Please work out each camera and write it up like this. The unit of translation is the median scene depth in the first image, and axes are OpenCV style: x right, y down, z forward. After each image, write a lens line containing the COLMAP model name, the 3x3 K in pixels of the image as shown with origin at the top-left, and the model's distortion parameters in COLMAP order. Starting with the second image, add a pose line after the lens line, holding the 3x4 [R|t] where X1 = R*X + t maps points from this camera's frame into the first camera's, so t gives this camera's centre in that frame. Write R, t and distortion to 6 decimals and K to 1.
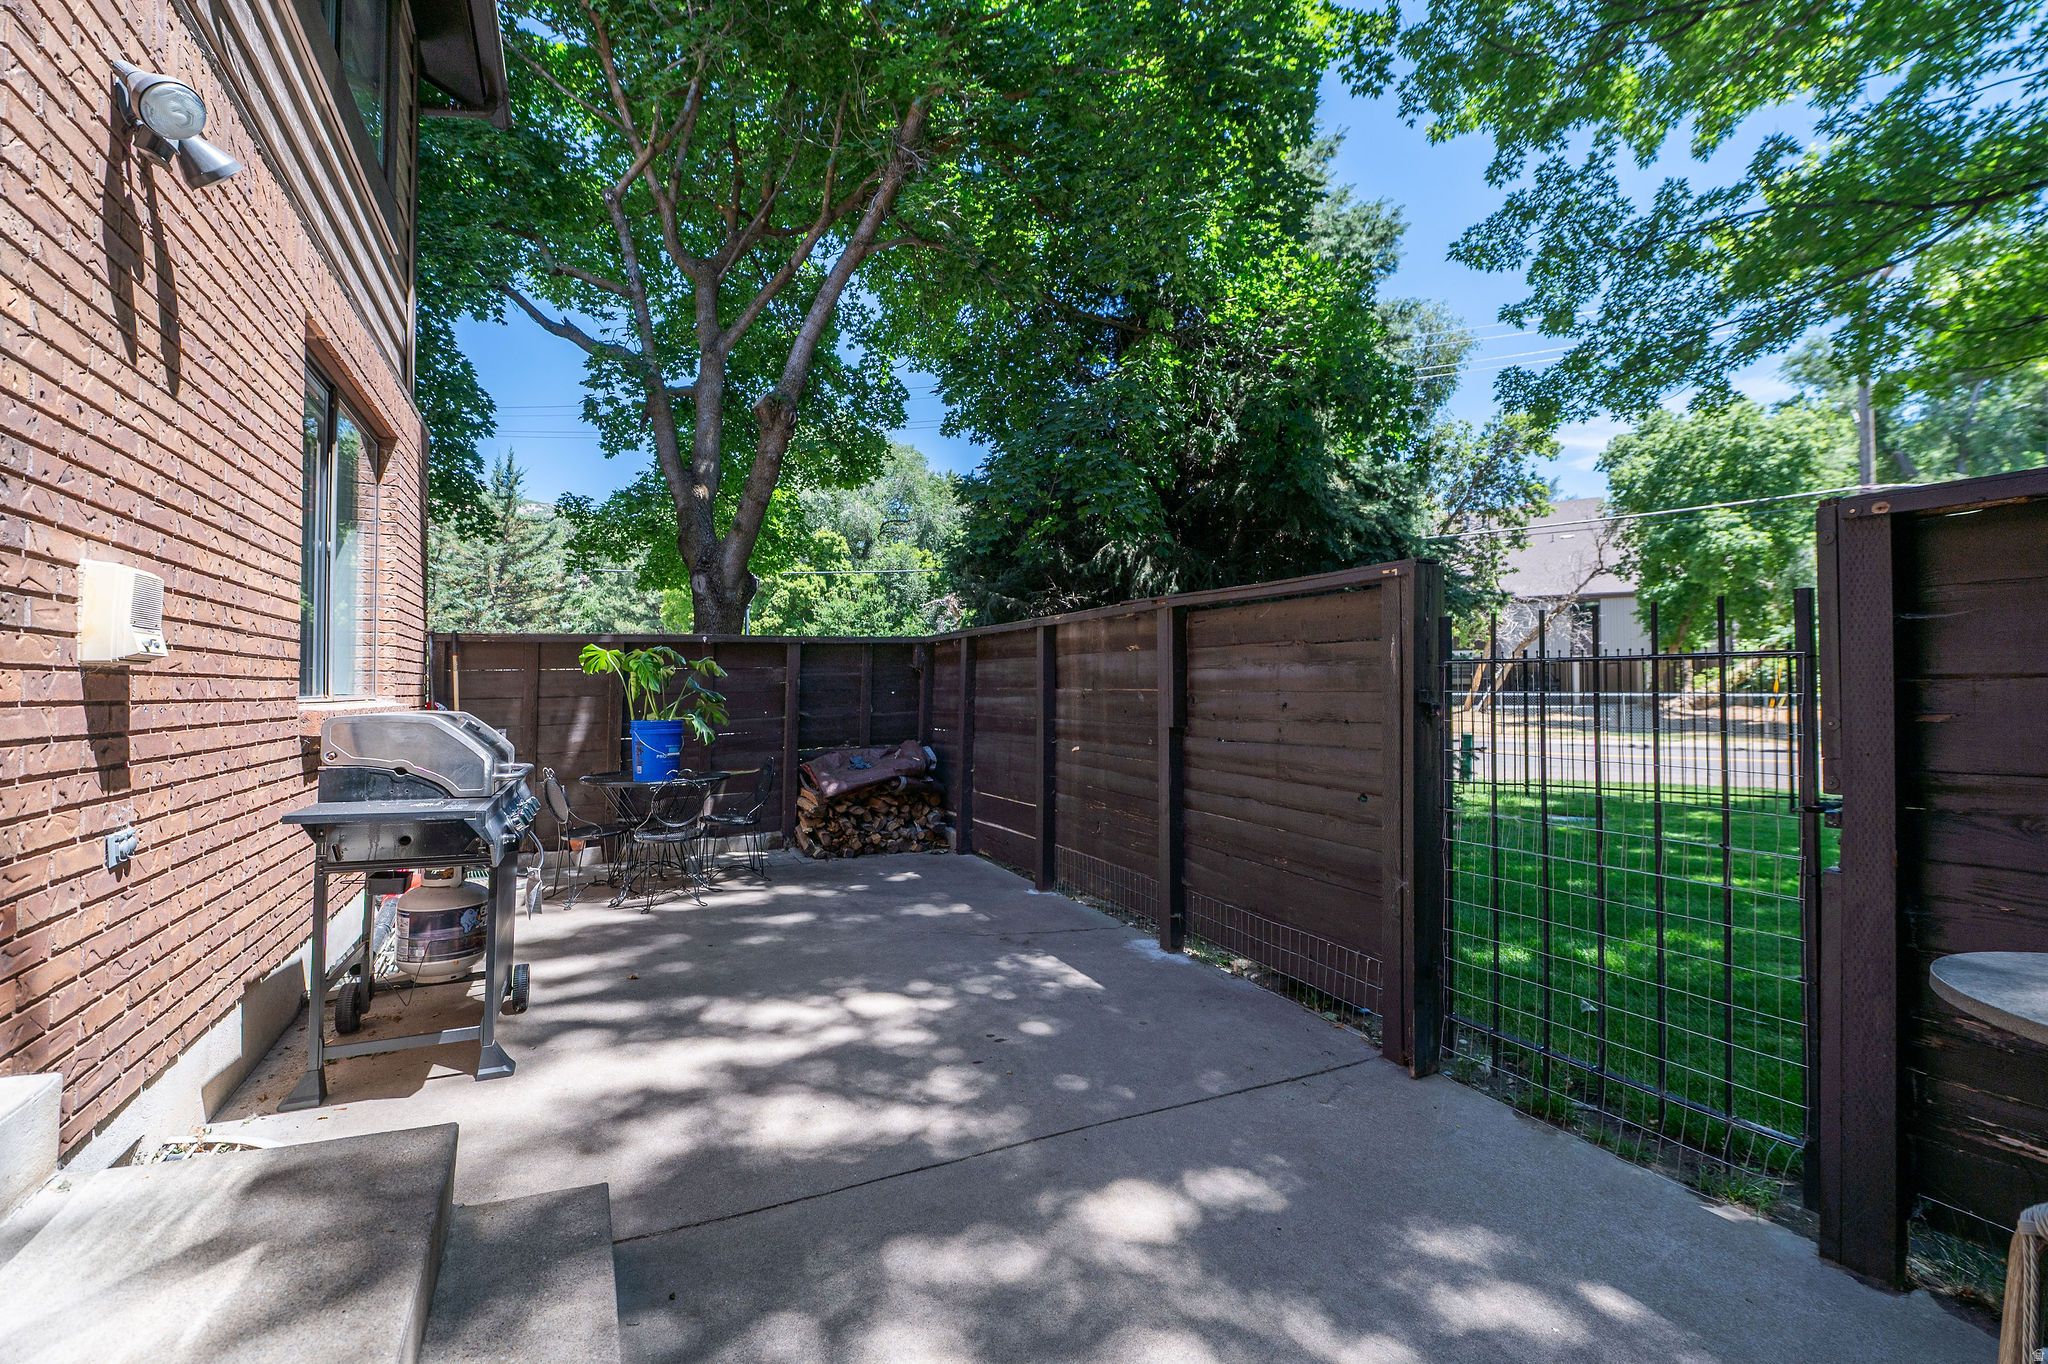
lens RADIAL K [[816.1, 0, 1027.5], [0, 816.1, 681.2], [0, 0, 1]] dist [-0.007626, -0.001591]
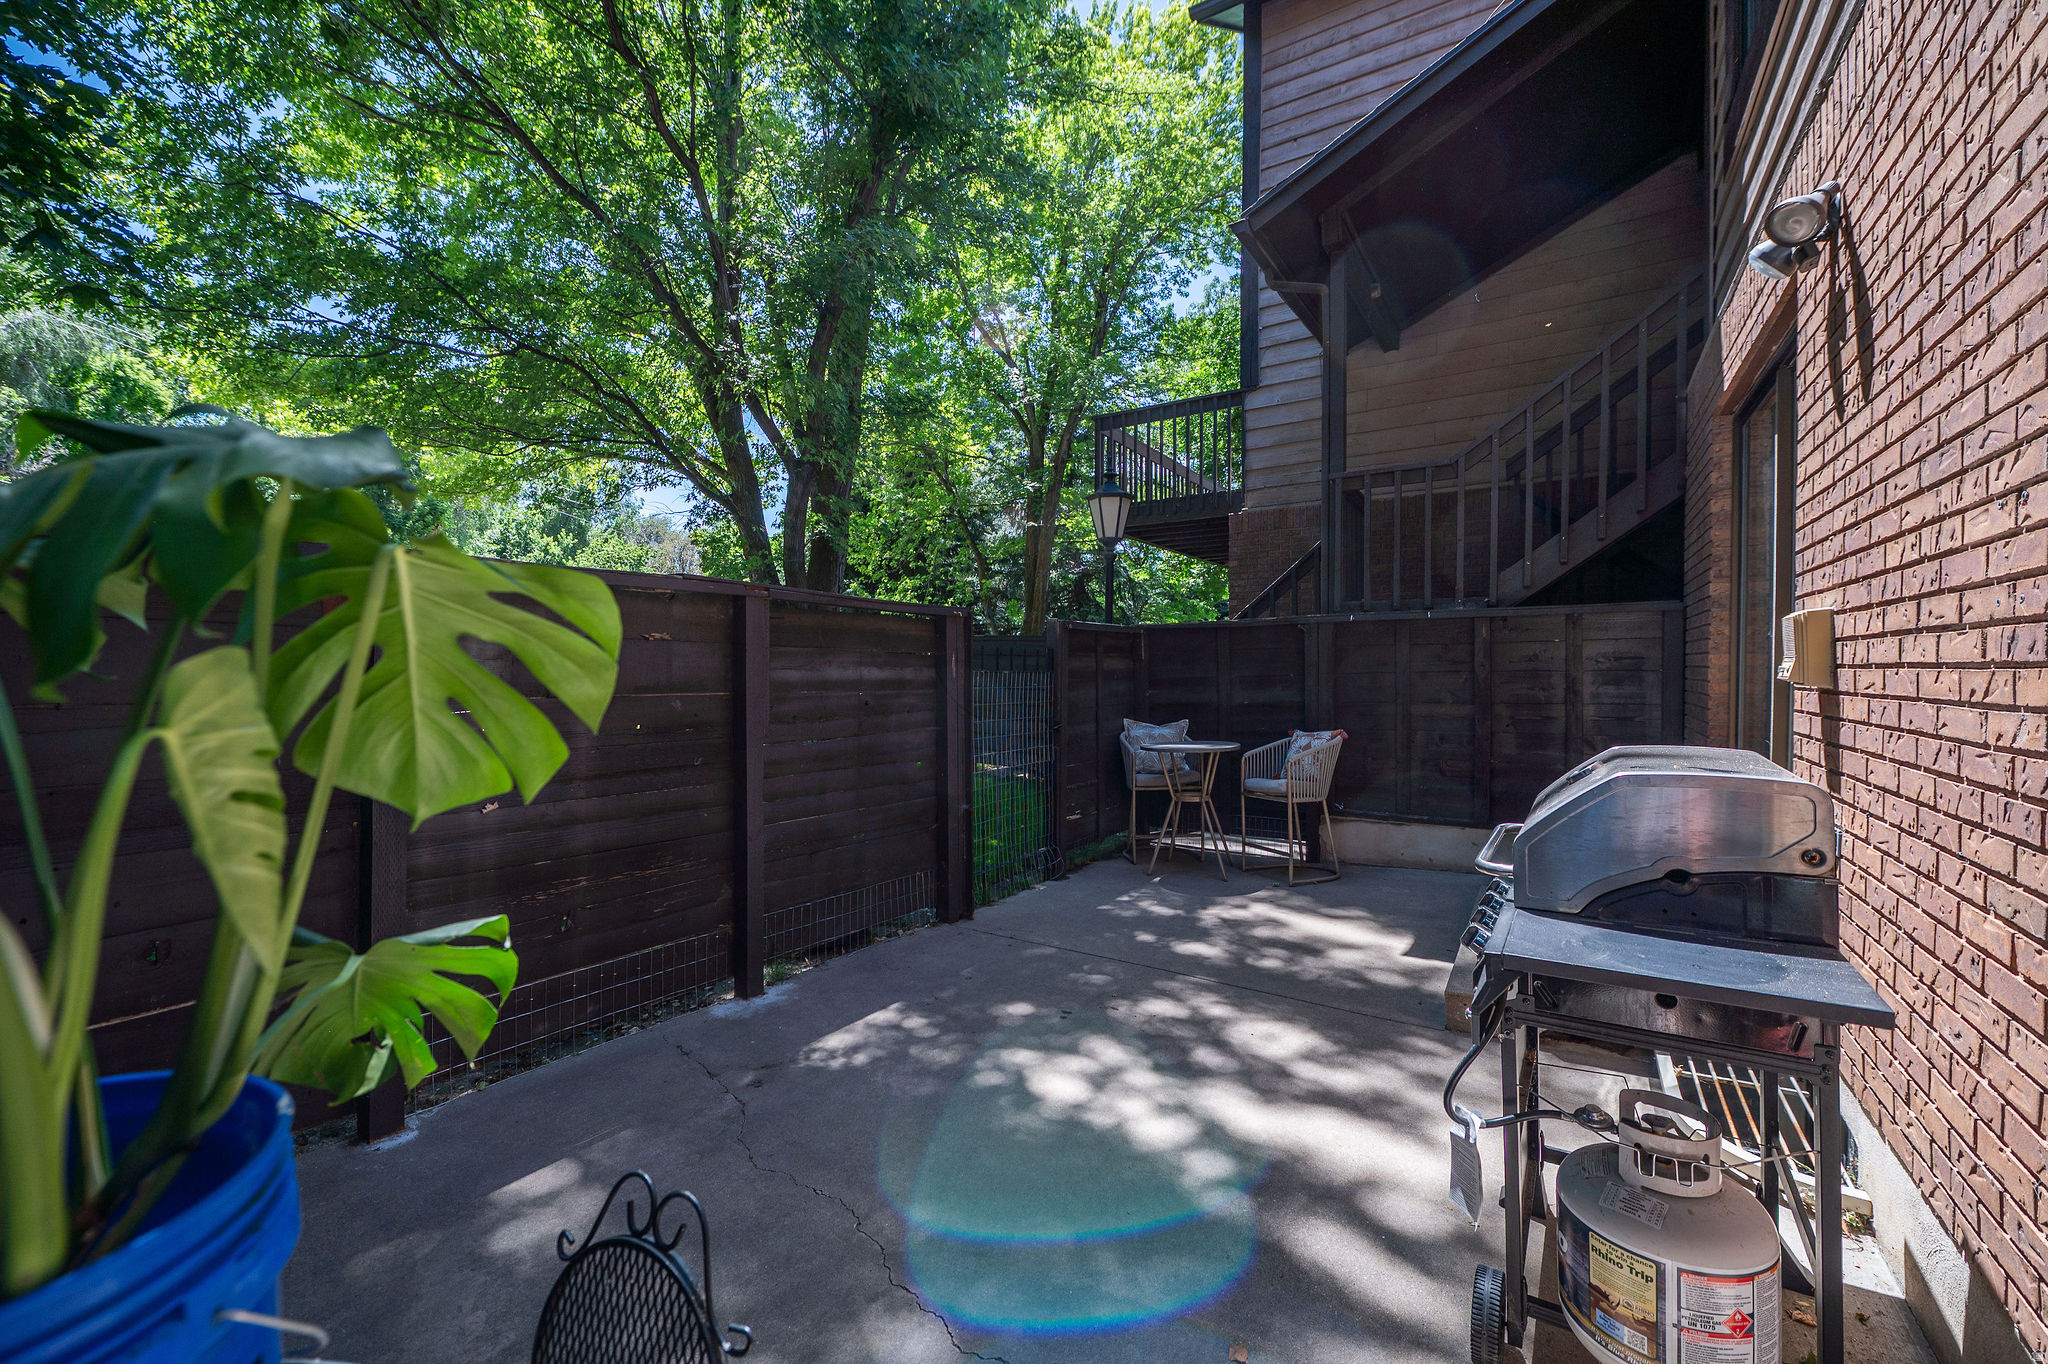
lens RADIAL K [[816.1, 0, 1030.3], [0, 816.1, 677.4], [0, 0, 1]] dist [-0.007626, -0.001591]
pose [[-0.470780, -0.011206, 0.882180, -0.902348], [-0.016582, 0.999855, 0.003852, -0.017128], [-0.882095, -0.012815, -0.470897, 1.440614]]
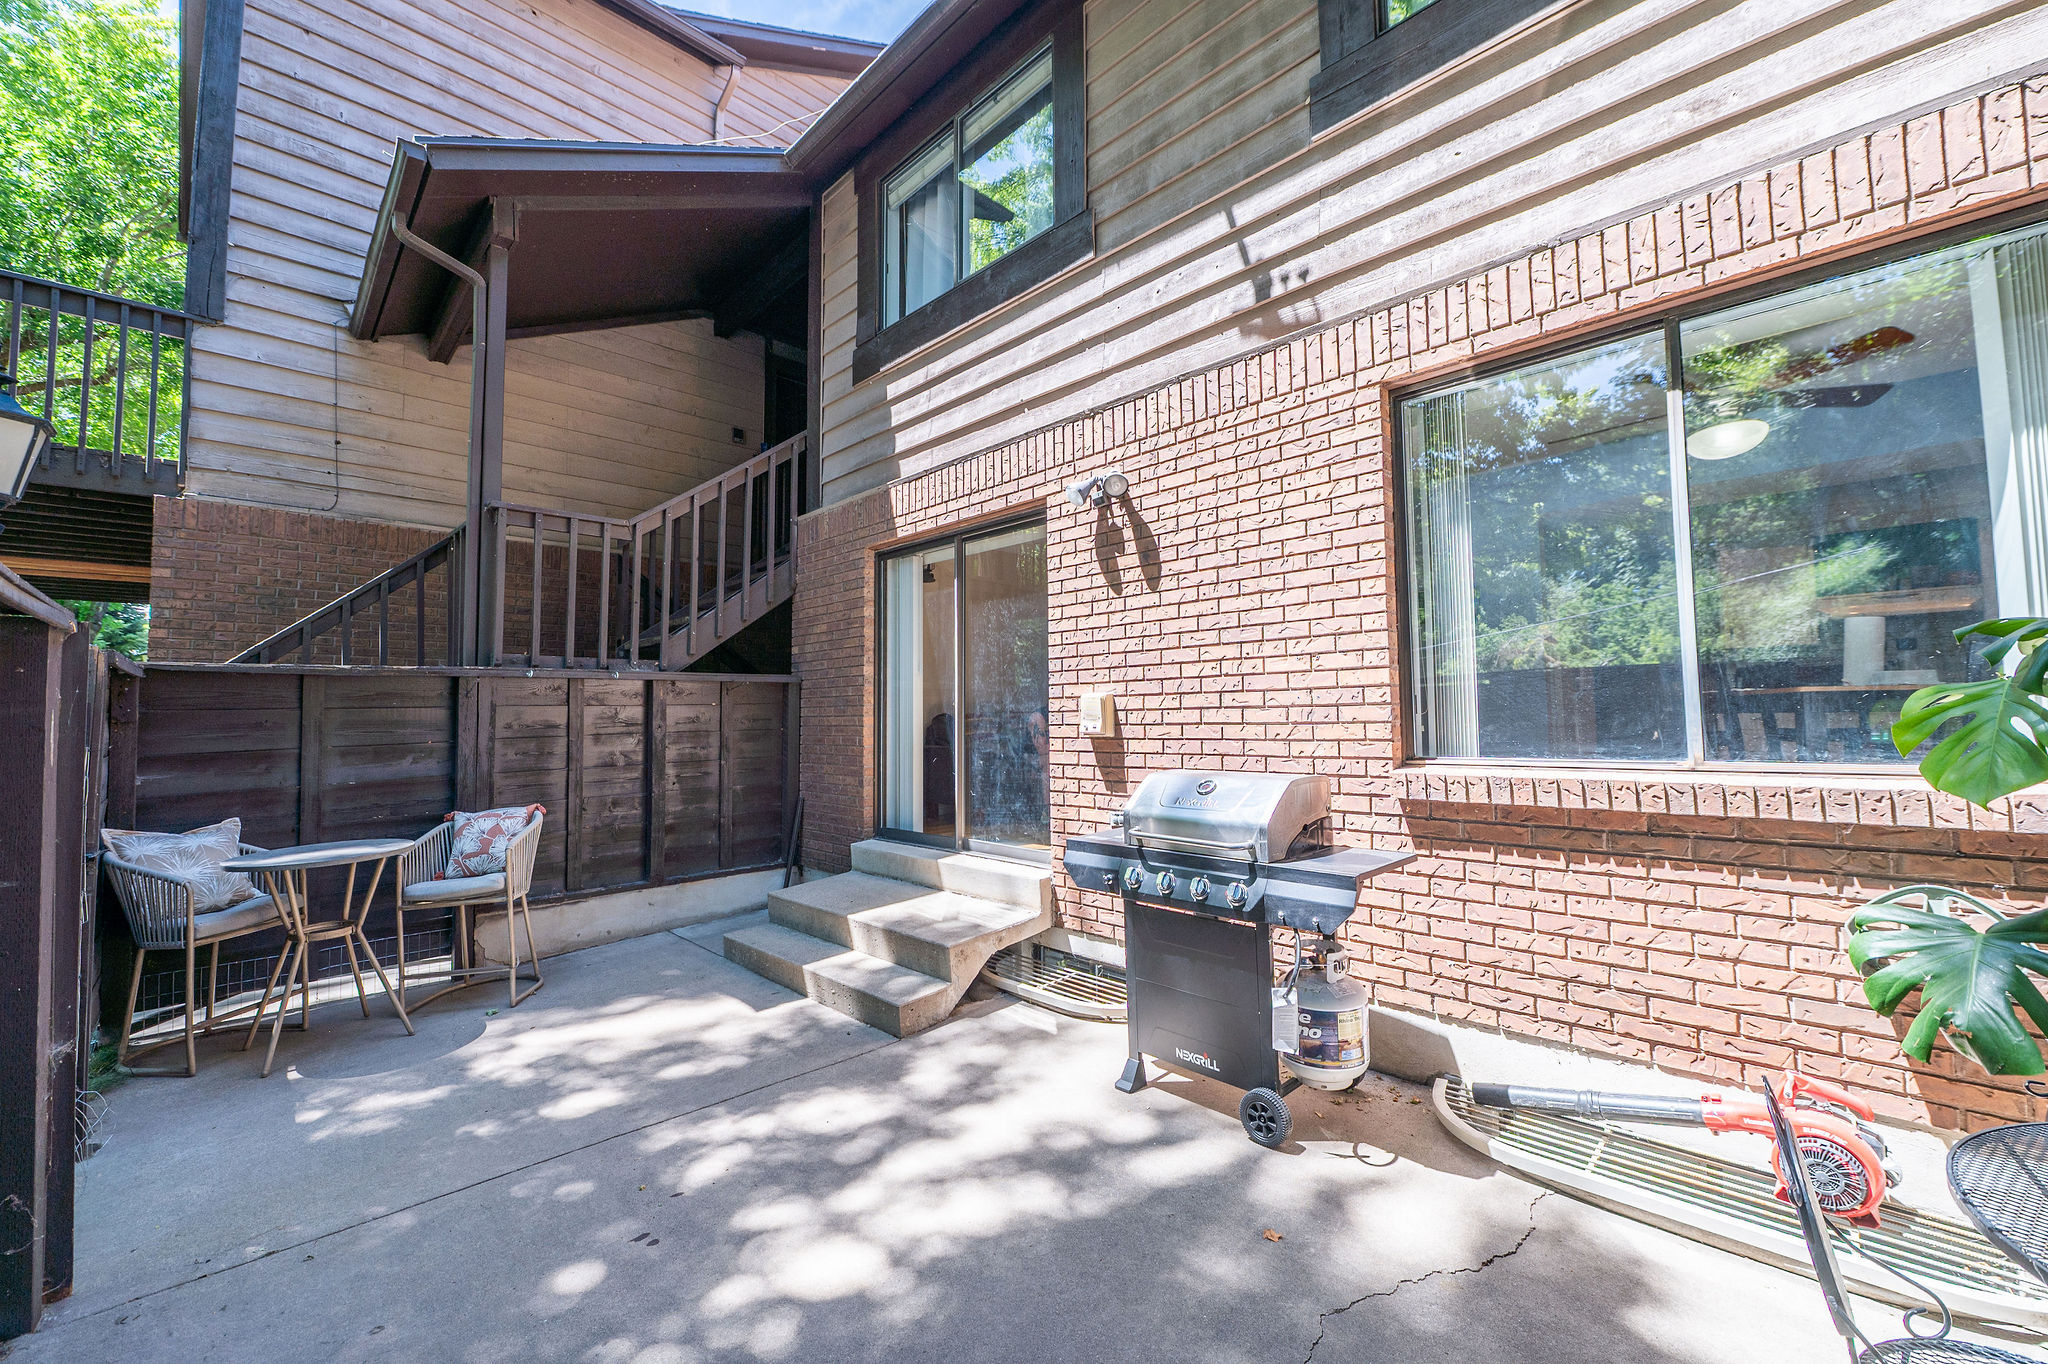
lens RADIAL K [[816.1, 0, 1027.8], [0, 816.1, 682.9], [0, 0, 1]] dist [-0.007626, -0.001591]
pose [[-0.961249, -0.002034, -0.275673, -0.156131], [0.016399, 0.997780, -0.064544, -0.019734], [0.275192, -0.066564, -0.959082, 1.708194]]
